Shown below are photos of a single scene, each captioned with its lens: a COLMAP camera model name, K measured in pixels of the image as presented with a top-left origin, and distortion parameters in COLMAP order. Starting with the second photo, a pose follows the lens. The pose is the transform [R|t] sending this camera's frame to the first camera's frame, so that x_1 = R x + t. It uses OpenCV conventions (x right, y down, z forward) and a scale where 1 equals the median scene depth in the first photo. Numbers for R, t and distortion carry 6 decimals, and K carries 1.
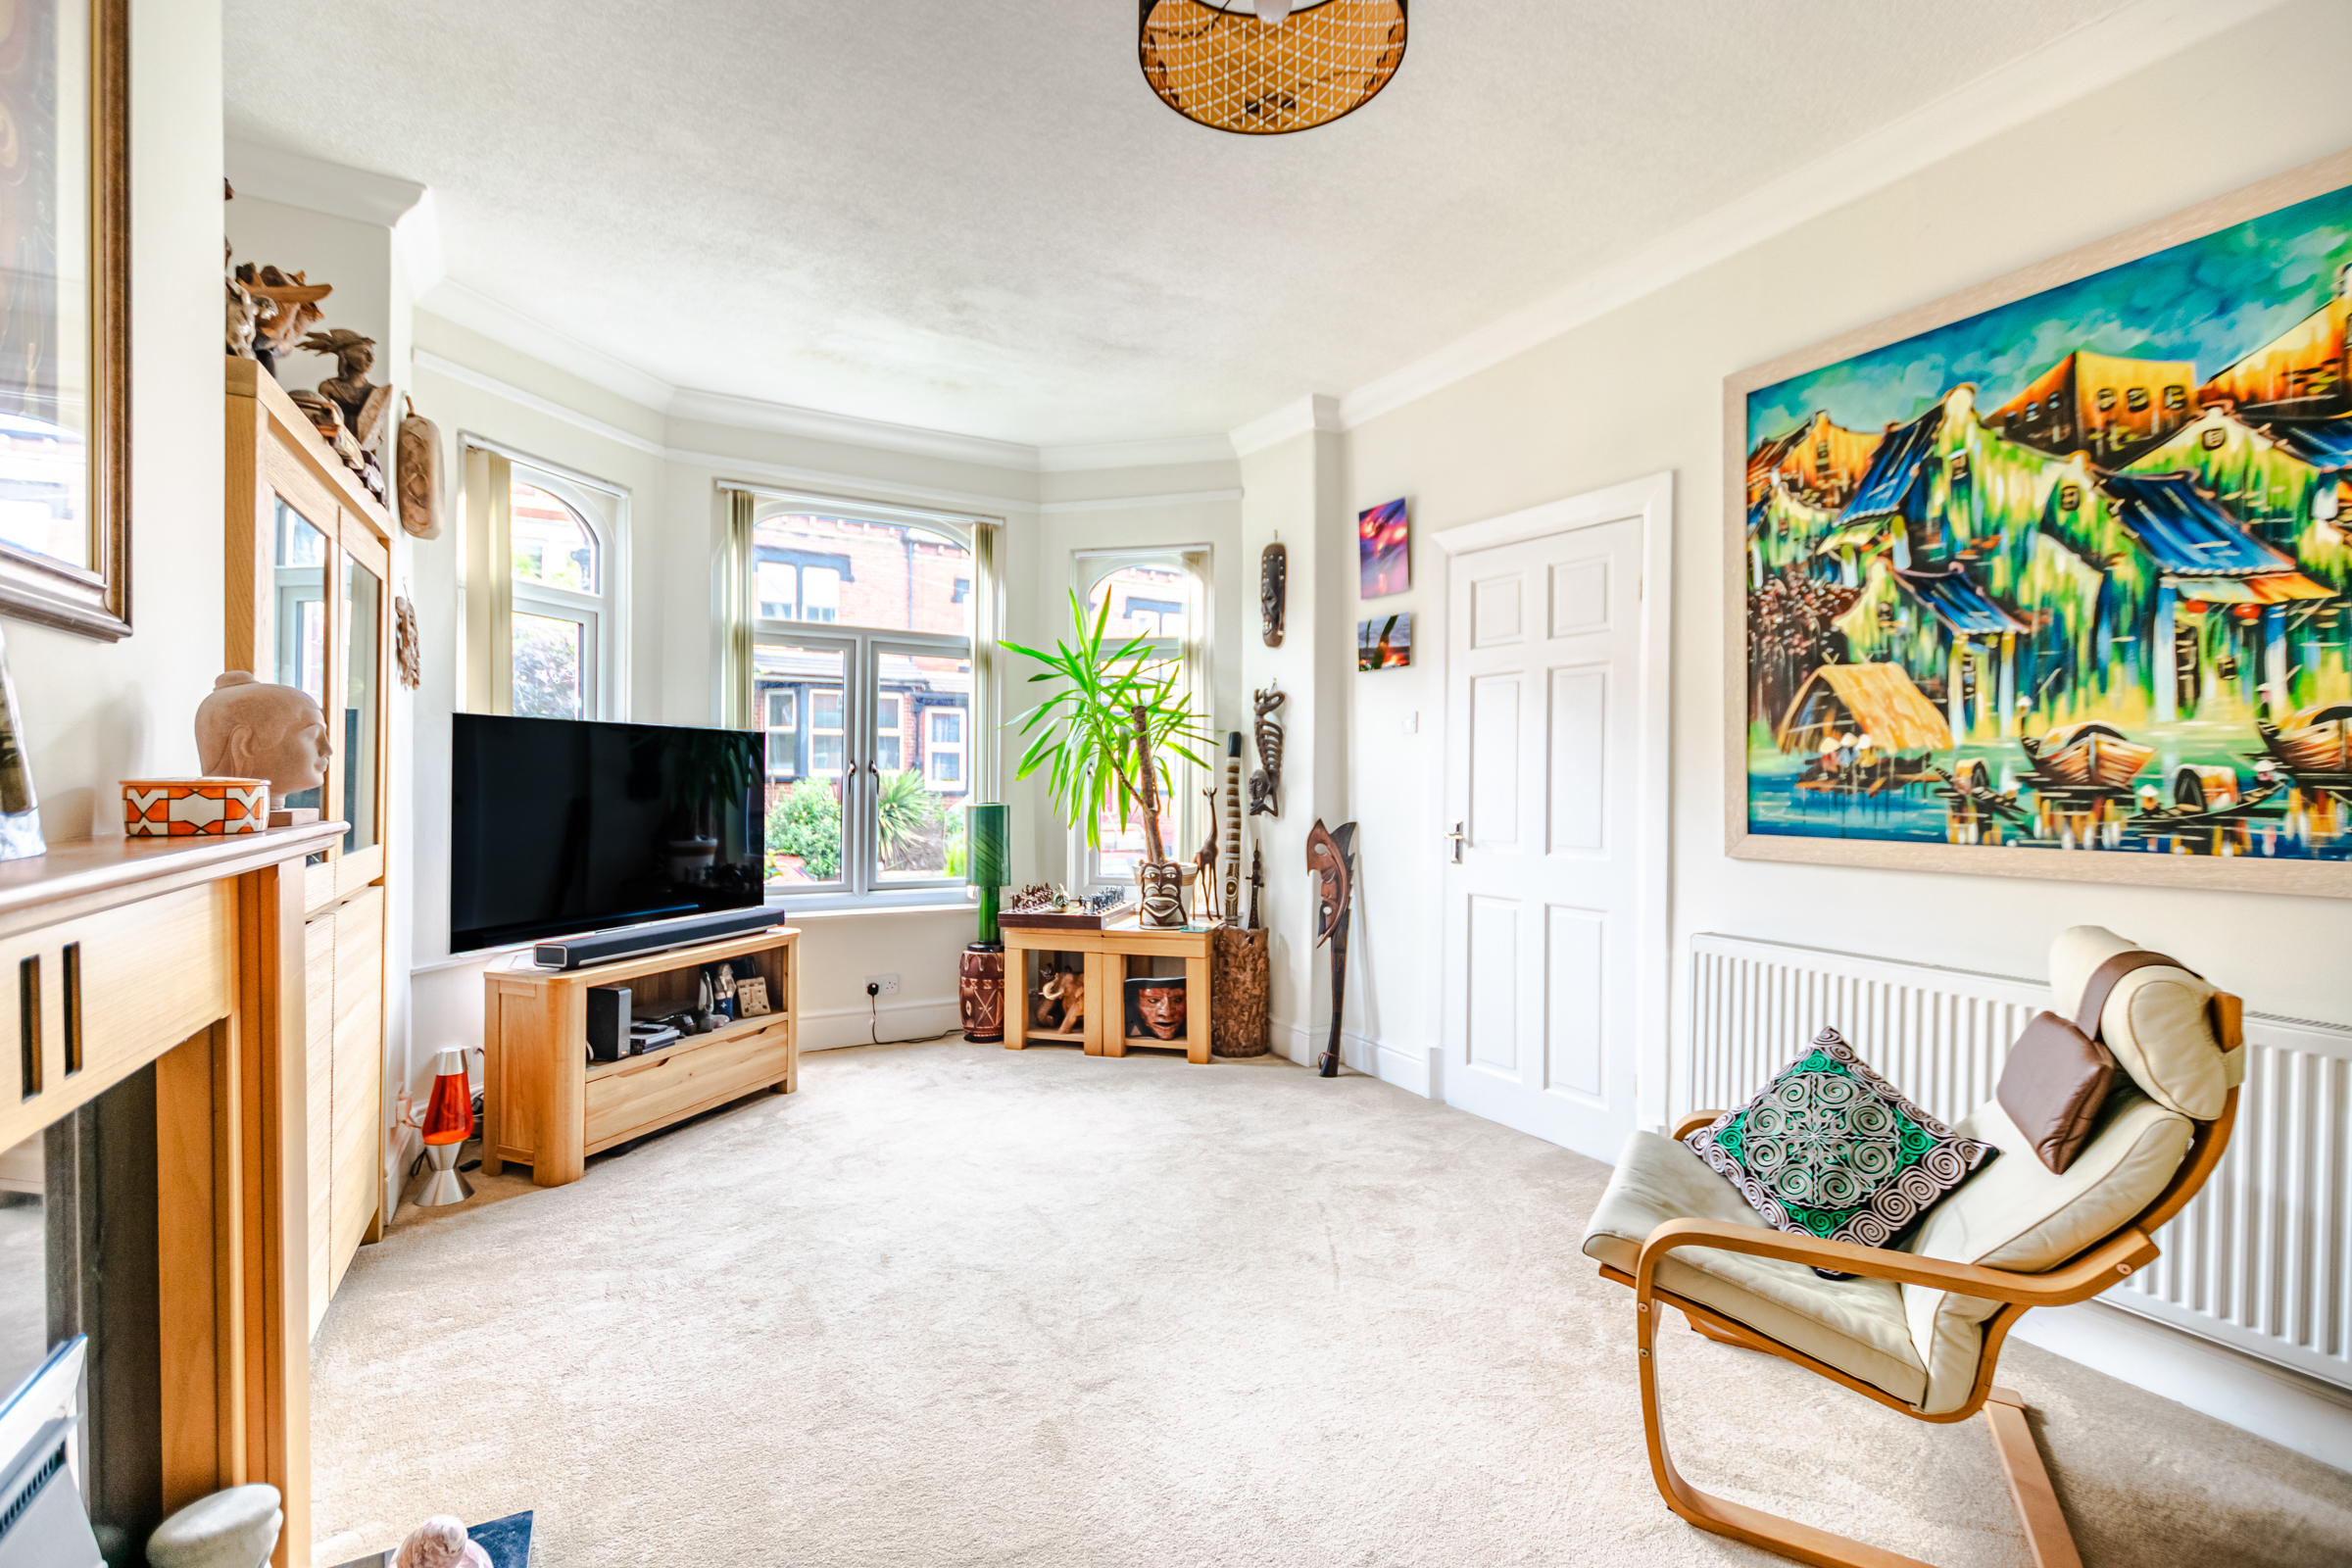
lens RADIAL K [[1012.7, 0, 1179.3], [0, 1012.7, 785.2], [0, 0, 1]] dist [0.011948, -0.004062]
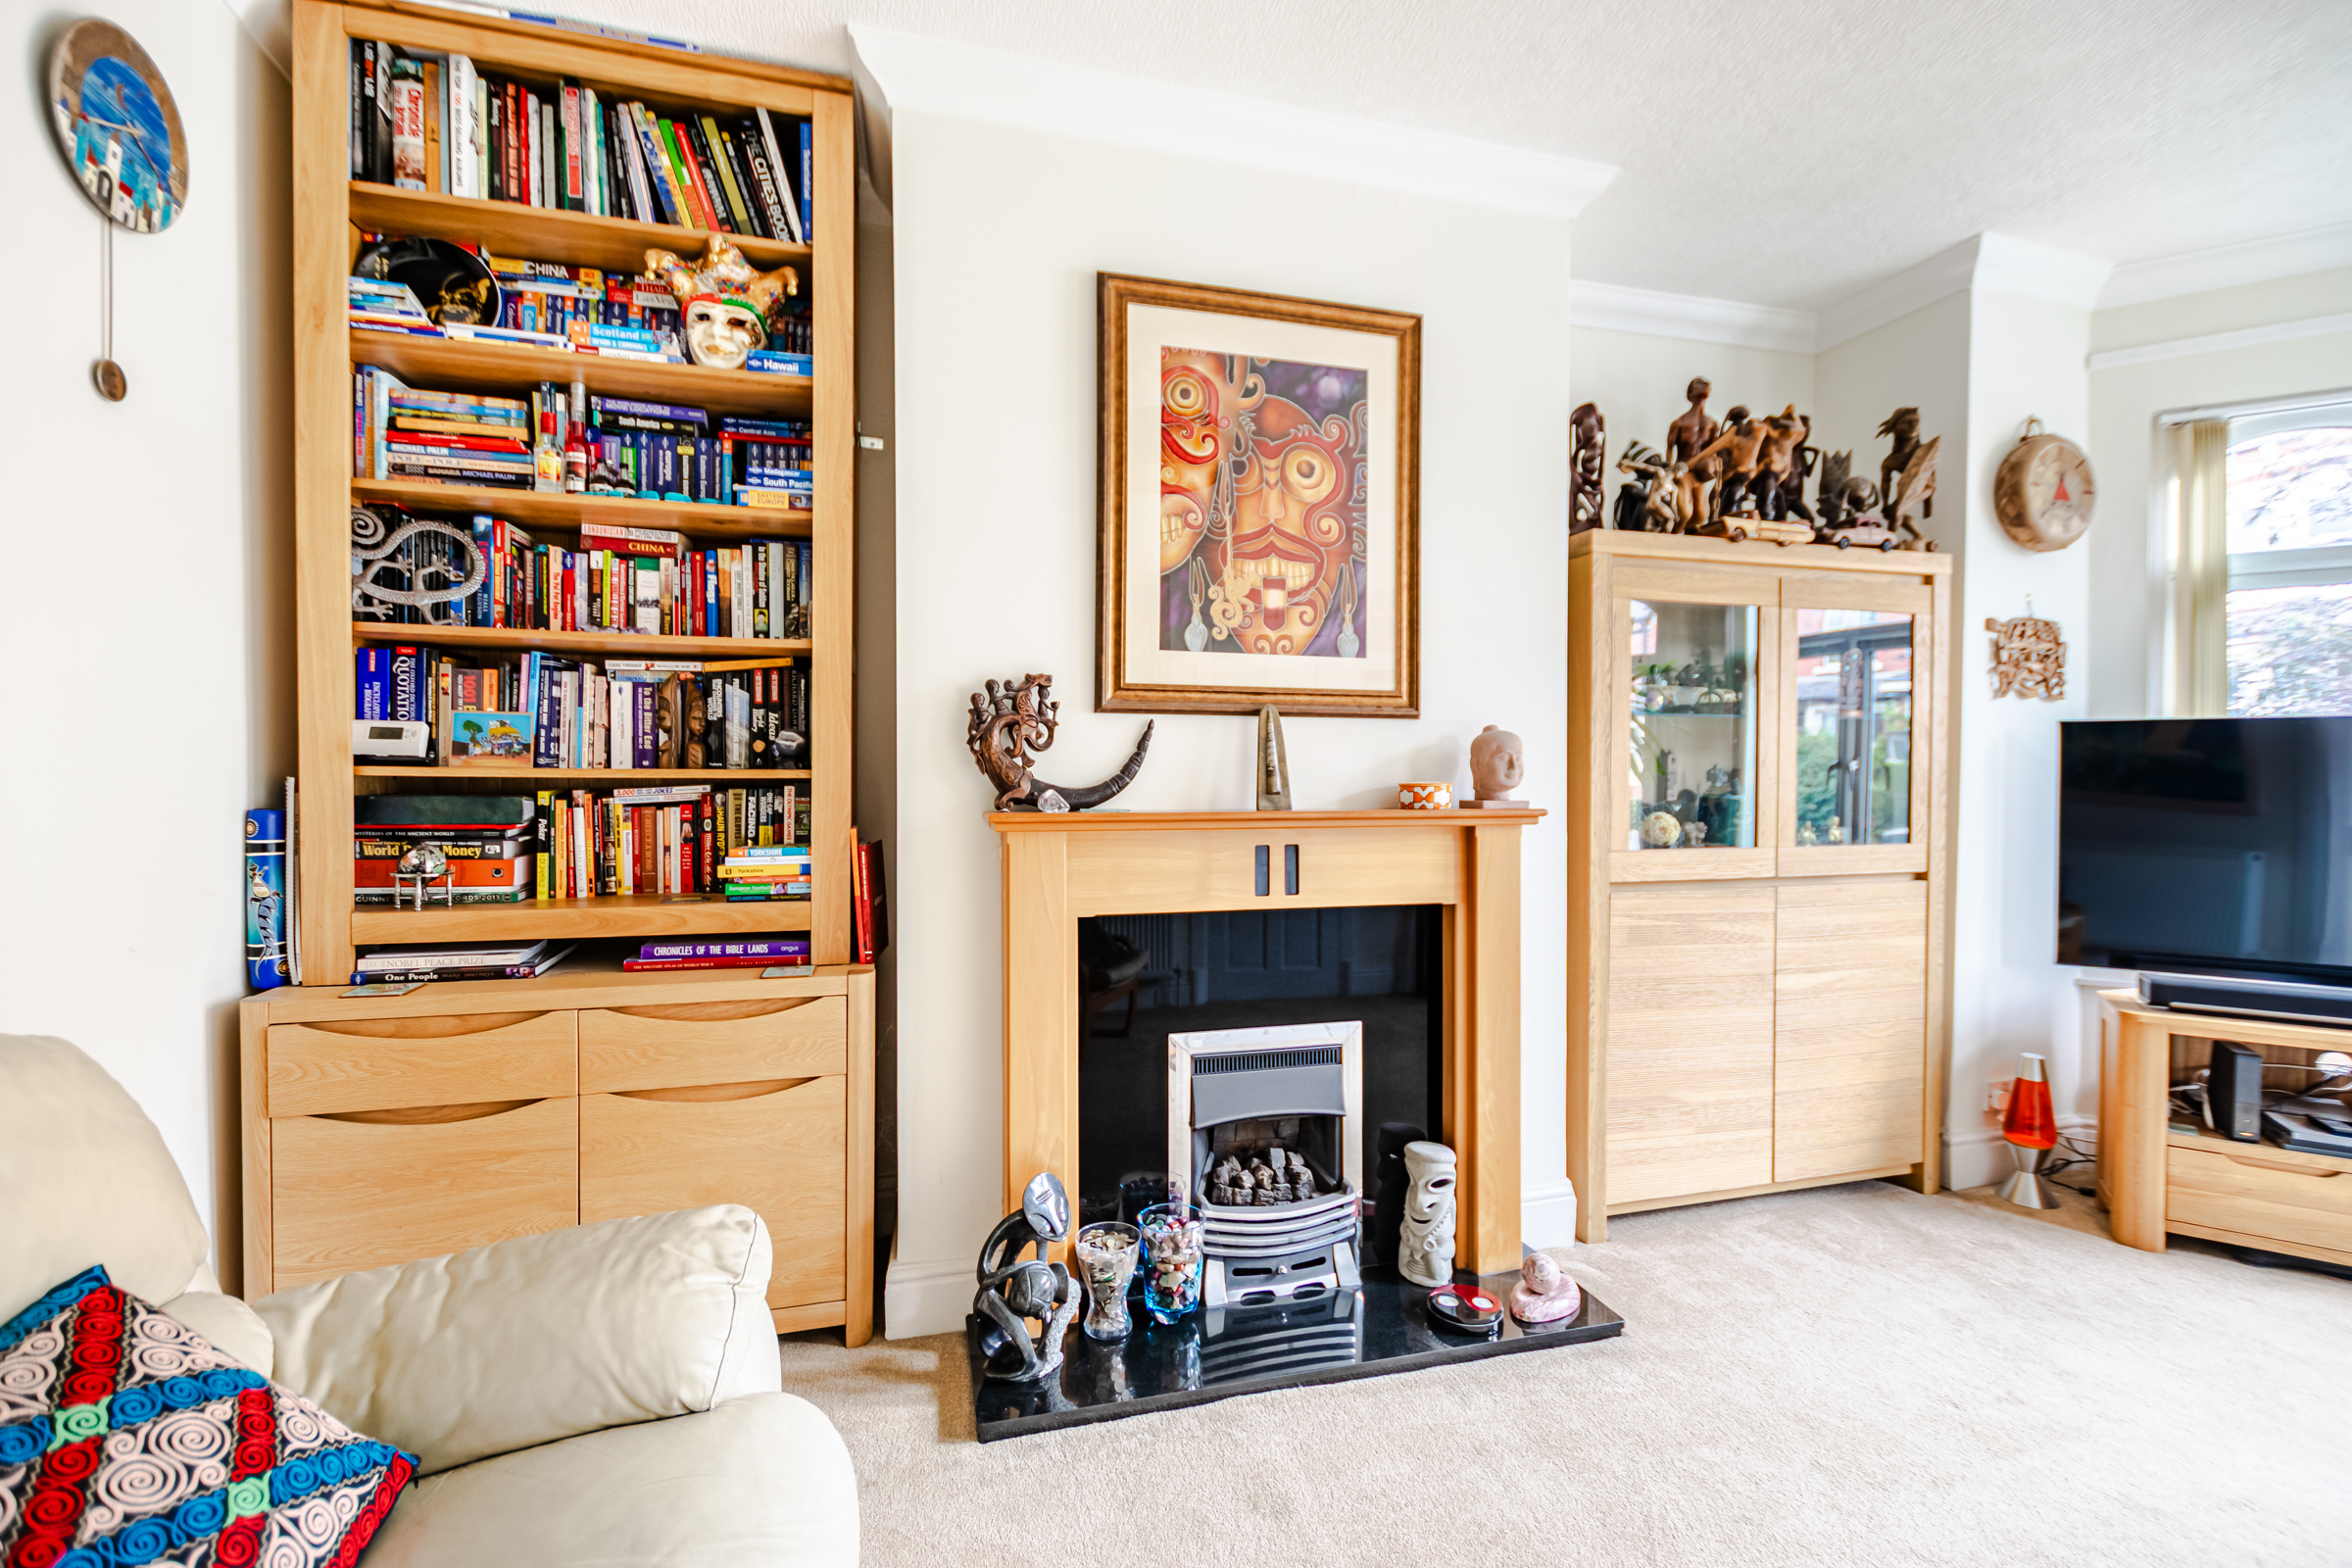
lens RADIAL K [[1012.7, 0, 1179.3], [0, 1012.7, 785.2], [0, 0, 1]] dist [0.011948, -0.004062]
pose [[-0.244210, 0.001442, -0.969721, 0.313731], [-0.012769, 0.999907, 0.004703, -0.001381], [0.969638, 0.013530, -0.244169, 0.281610]]
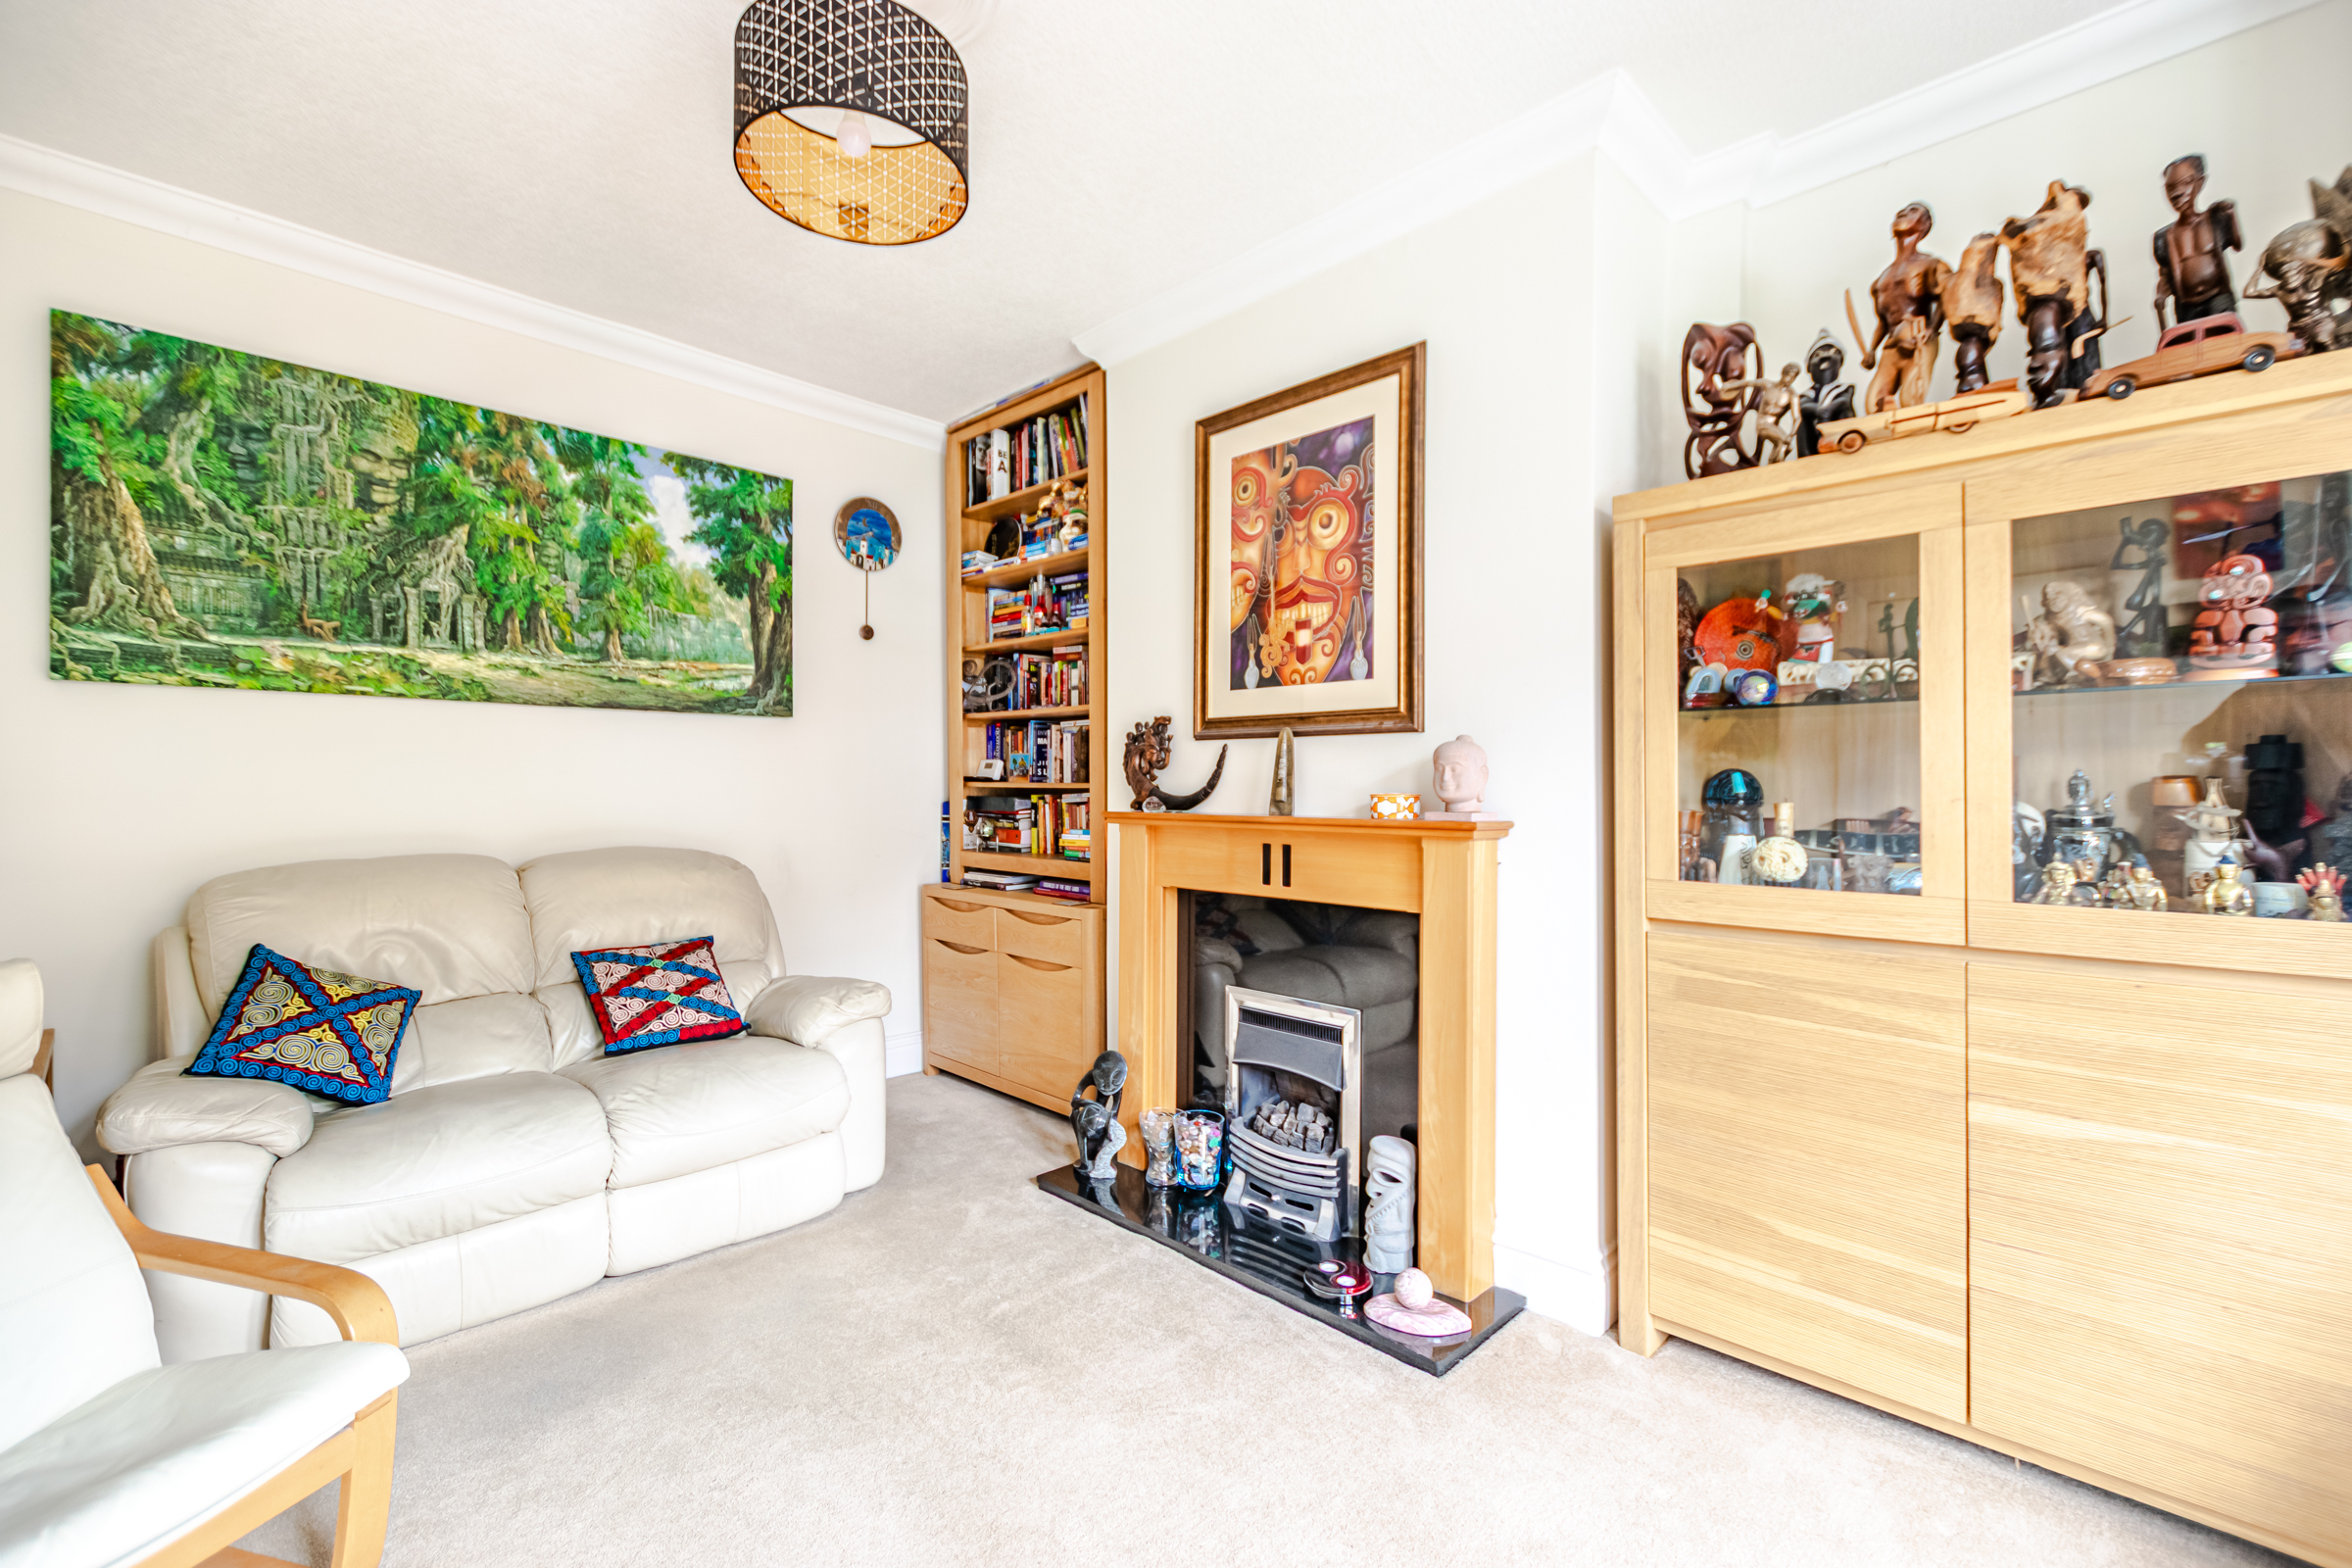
lens RADIAL K [[1012.7, 0, 1179.3], [0, 1012.7, 785.2], [0, 0, 1]] dist [0.011948, -0.004062]
pose [[-0.964536, -0.009606, -0.263778, 0.011507], [-0.011905, 0.999904, 0.007121, -0.009507], [0.263684, 0.010009, -0.964557, 0.811577]]
